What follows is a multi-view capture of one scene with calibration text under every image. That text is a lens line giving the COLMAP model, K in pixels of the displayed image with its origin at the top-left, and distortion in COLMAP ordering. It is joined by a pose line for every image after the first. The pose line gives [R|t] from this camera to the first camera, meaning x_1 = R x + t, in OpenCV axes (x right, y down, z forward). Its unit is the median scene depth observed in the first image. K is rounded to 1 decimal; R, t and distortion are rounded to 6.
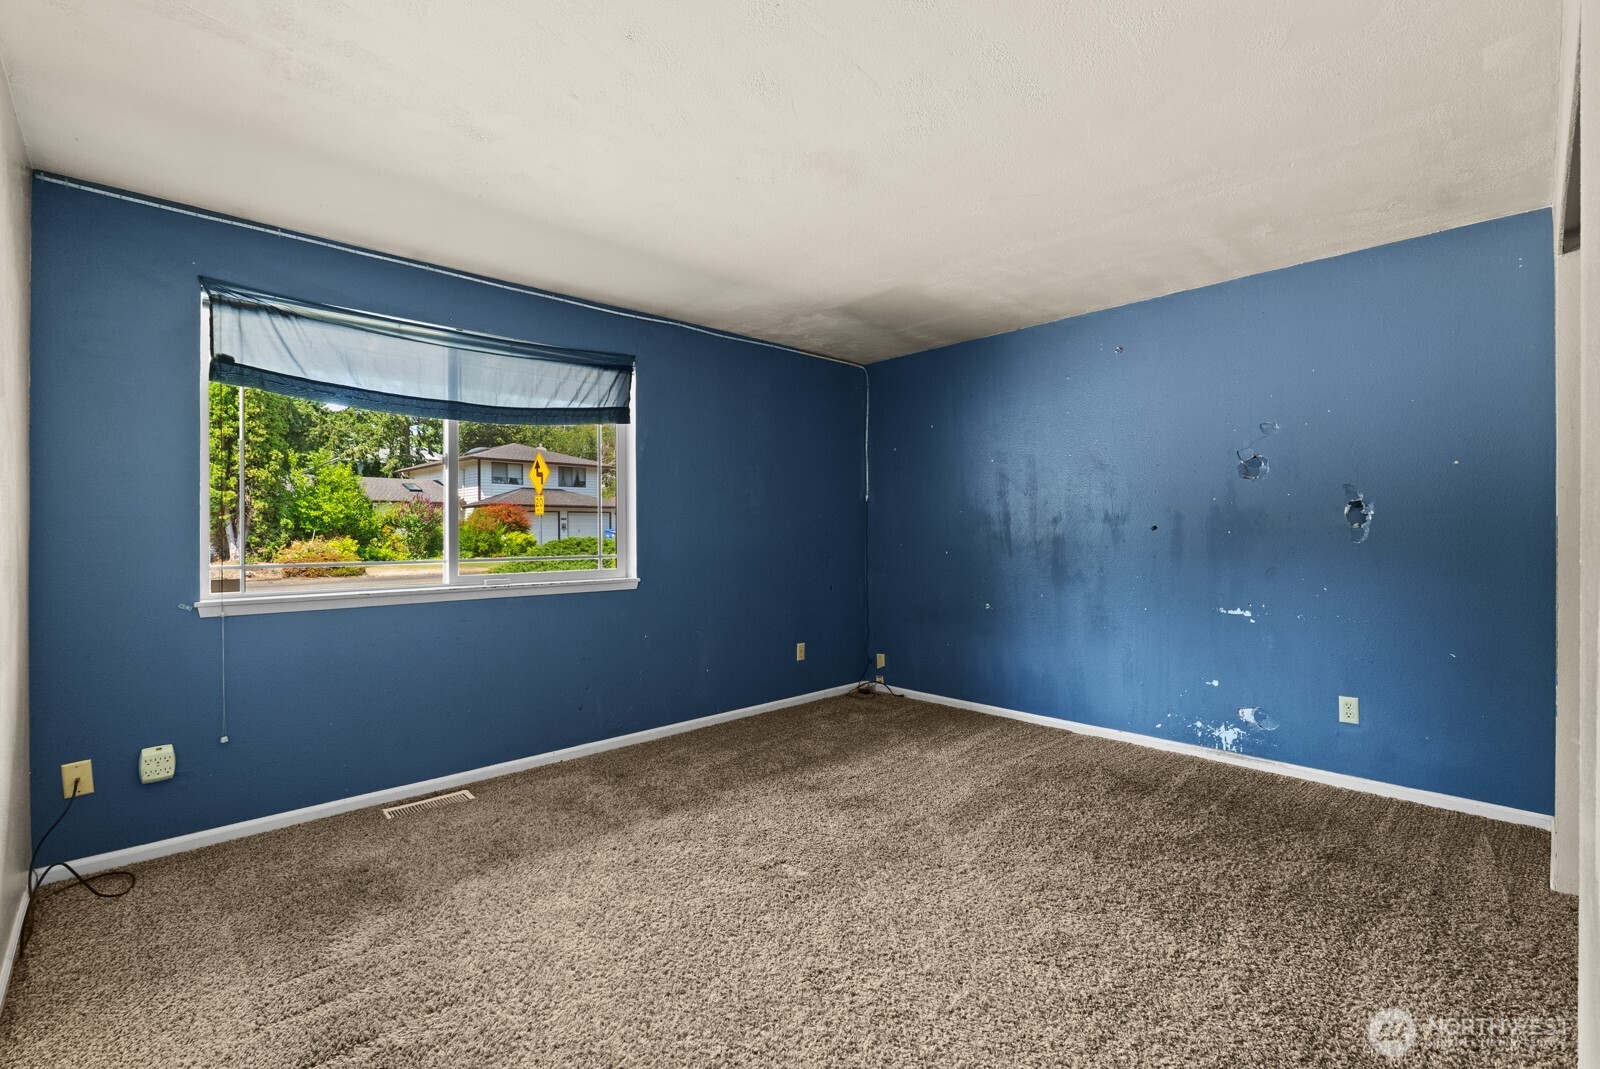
lens RADIAL K [[718.6, 0, 800.4], [0, 718.6, 546.3], [0, 0, 1]] dist [-0.000992, -0.000267]
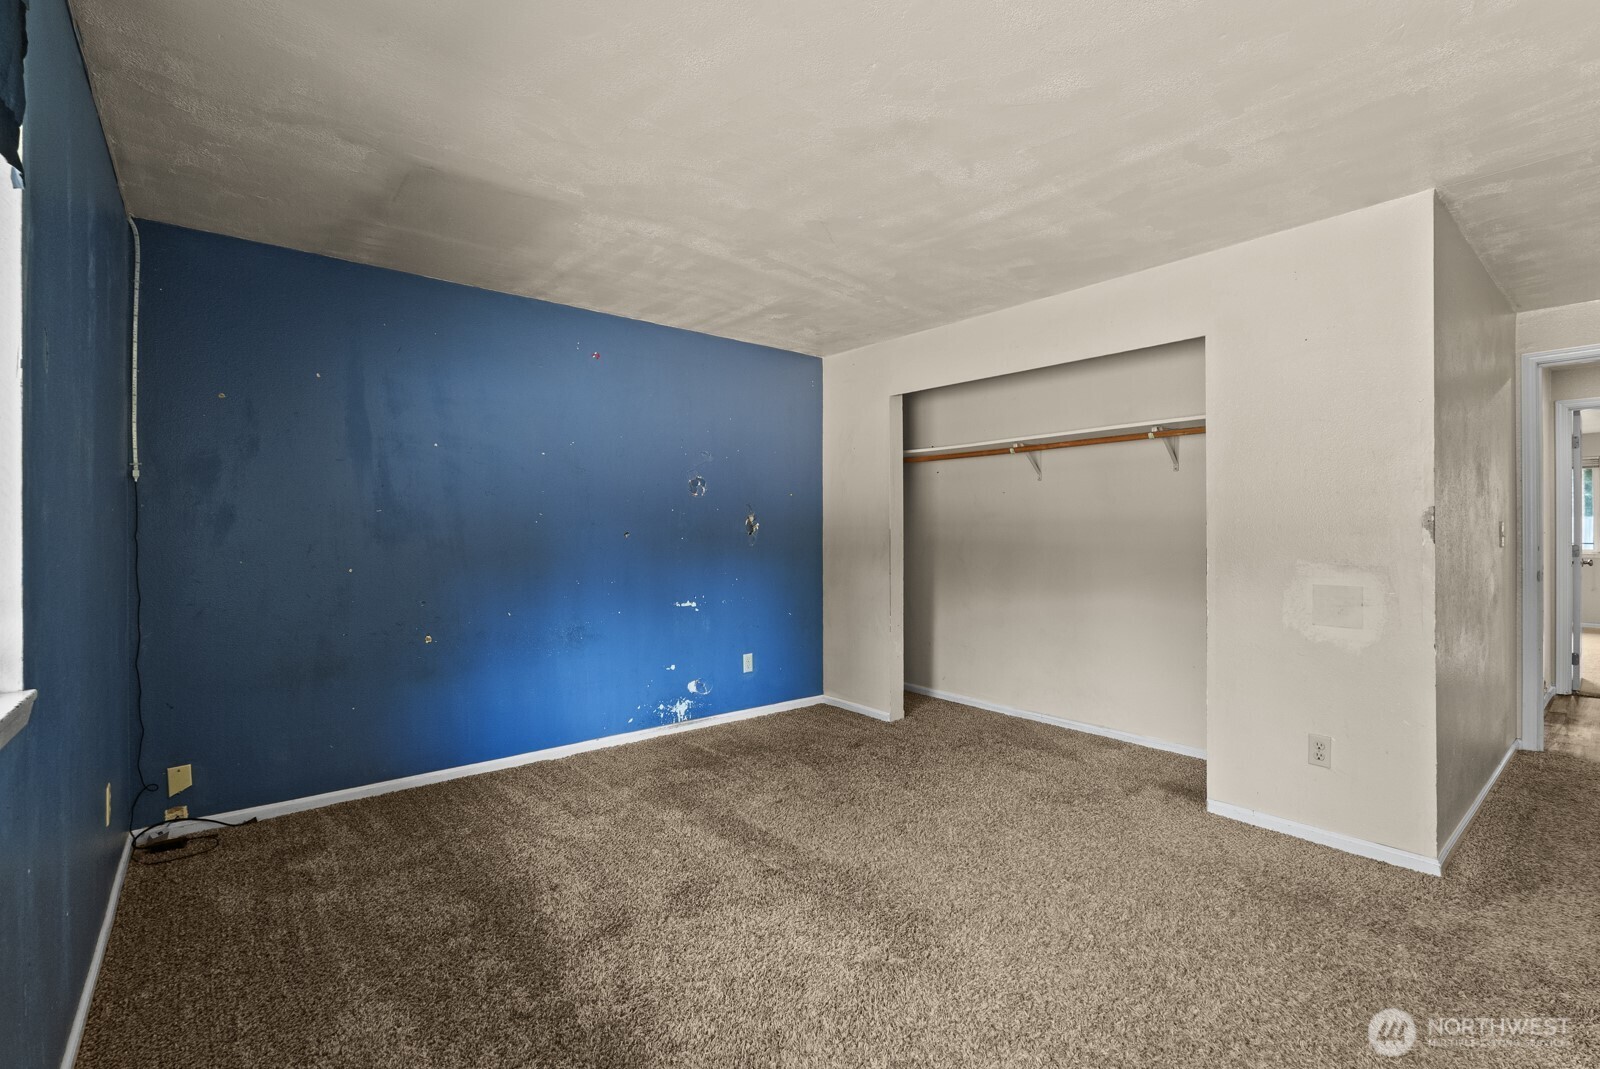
lens RADIAL K [[718.6, 0, 804.8], [0, 718.6, 542.3], [0, 0, 1]] dist [-0.000992, -0.000267]
pose [[0.052459, -0.007832, 0.998592, -0.573045], [0.023476, 0.999703, 0.006608, -0.015925], [-0.998347, 0.023097, 0.052627, 0.711245]]
